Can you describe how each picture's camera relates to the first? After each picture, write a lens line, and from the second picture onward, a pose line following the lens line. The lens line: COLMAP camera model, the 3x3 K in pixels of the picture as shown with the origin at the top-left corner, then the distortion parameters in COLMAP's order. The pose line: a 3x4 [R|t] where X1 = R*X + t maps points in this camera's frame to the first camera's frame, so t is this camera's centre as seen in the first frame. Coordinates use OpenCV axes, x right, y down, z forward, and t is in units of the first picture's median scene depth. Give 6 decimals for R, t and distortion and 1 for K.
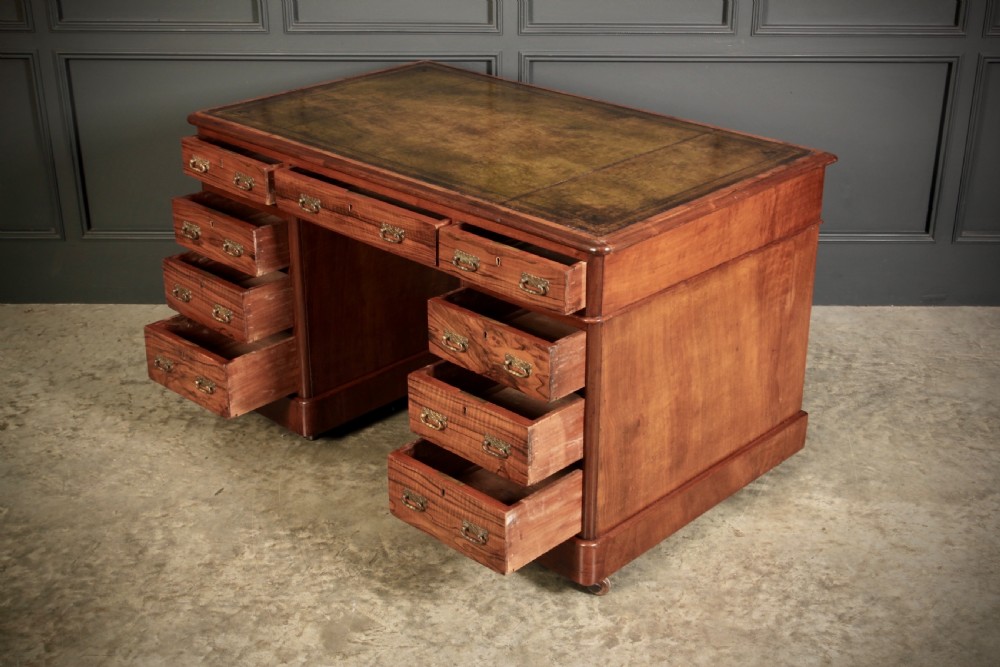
lens RADIAL K [[1354.0, 0, 496.4], [0, 1354.0, 330.8], [0, 0, 1]] dist [0.001908, 0.013757]
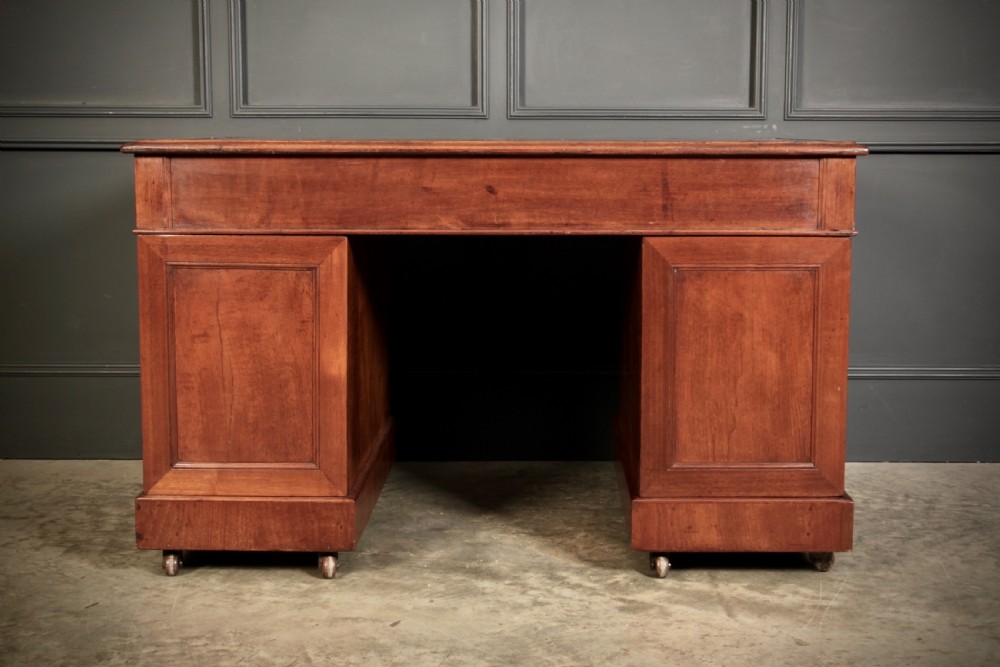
lens RADIAL K [[1476.5, 0, 503.3], [0, 1476.5, 332.2], [0, 0, 1]] dist [0.012110, 0.036119]
pose [[0.999982, 0.003545, -0.004805, 0.023022], [-0.004772, 0.958152, -0.286220, 0.213189], [0.003589, 0.286238, 0.958152, 0.195030]]
